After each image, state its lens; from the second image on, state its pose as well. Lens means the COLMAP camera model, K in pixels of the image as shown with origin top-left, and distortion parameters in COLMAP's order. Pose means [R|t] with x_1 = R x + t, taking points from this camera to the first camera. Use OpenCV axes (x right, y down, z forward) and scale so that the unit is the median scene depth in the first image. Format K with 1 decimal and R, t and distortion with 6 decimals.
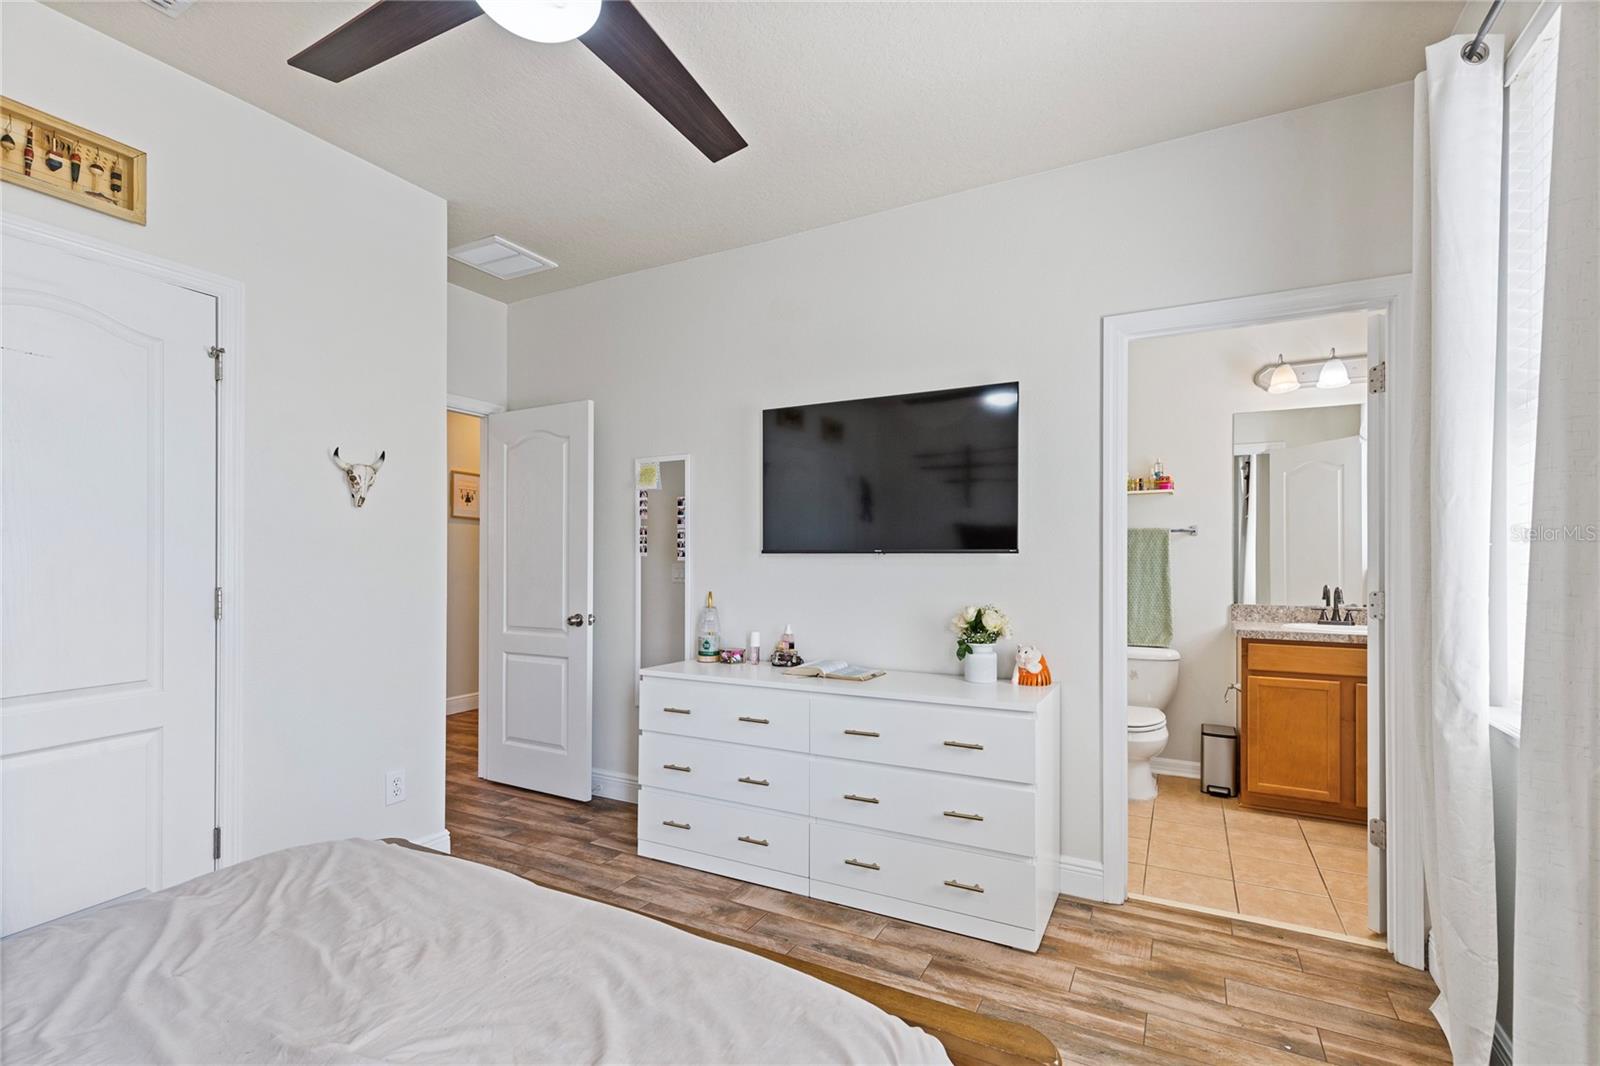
lens RADIAL K [[712.9, 0, 804.5], [0, 712.9, 558.1], [0, 0, 1]] dist [0.014461, -0.000015]
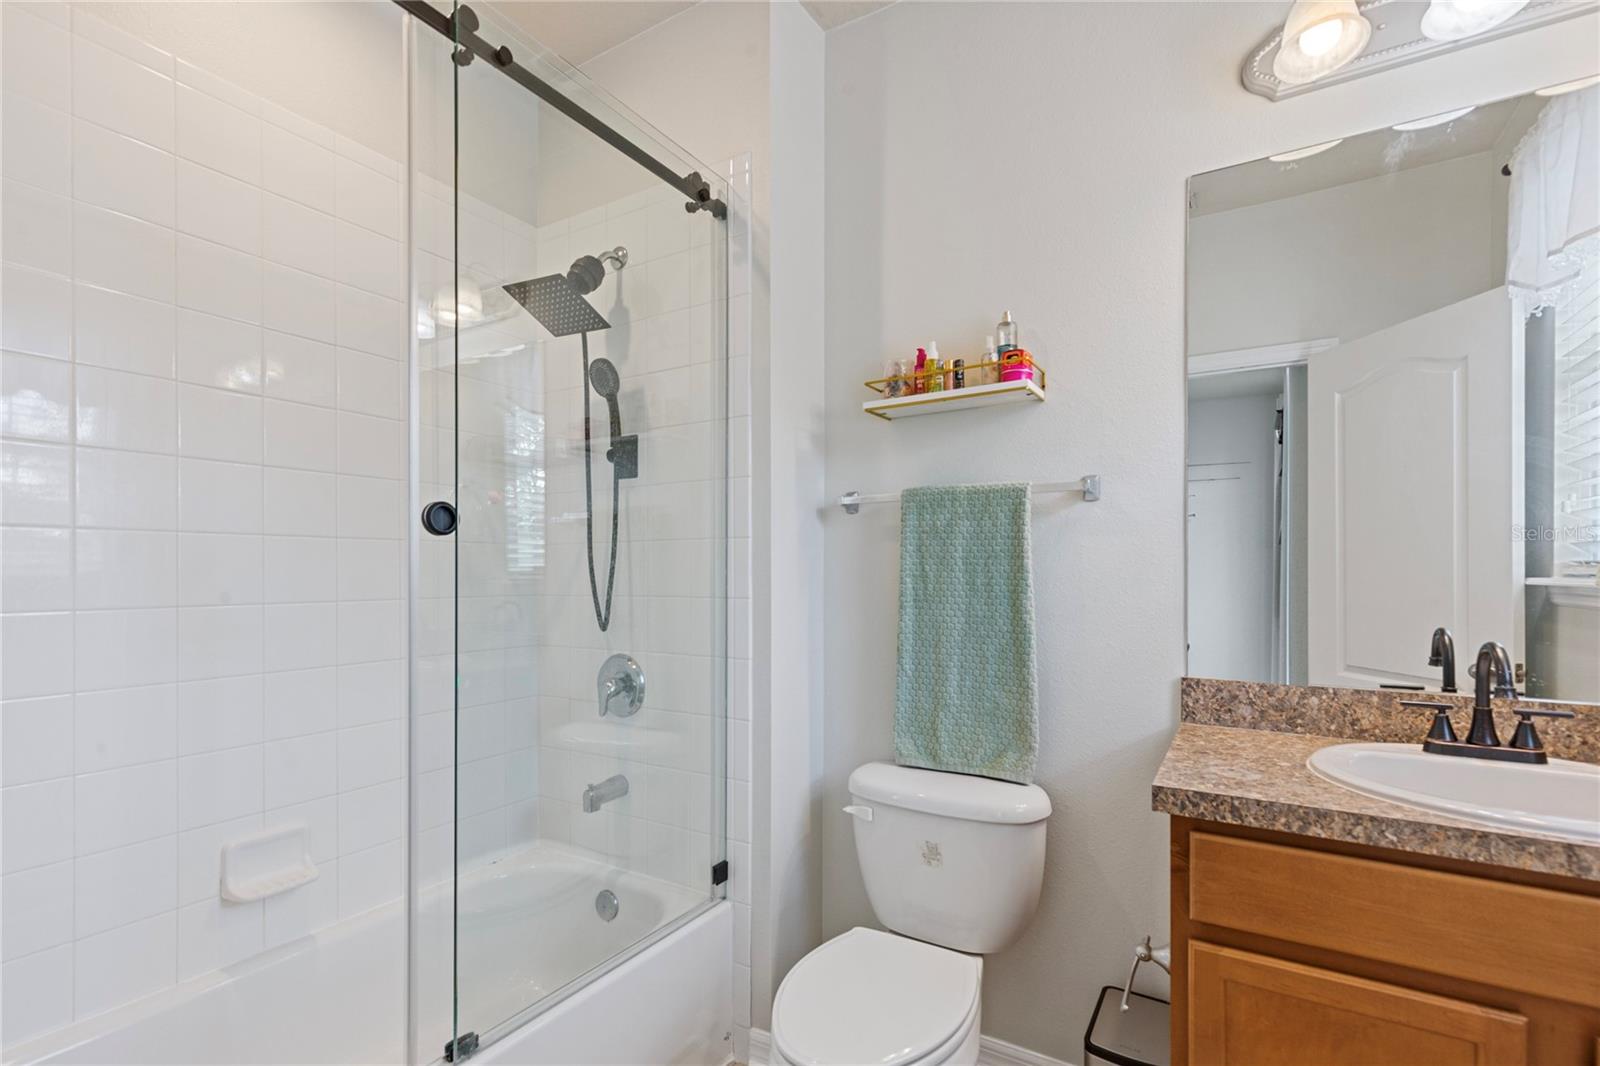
lens RADIAL K [[728.2, 0, 801.7], [0, 728.2, 578.0], [0, 0, 1]] dist [-0.000364, 0.000045]
pose [[0.998377, 0.000024, -0.056950, 0.429722], [-0.000018, 1.000000, 0.000114, 0.012101], [0.056950, -0.000113, 0.998377, 0.622552]]
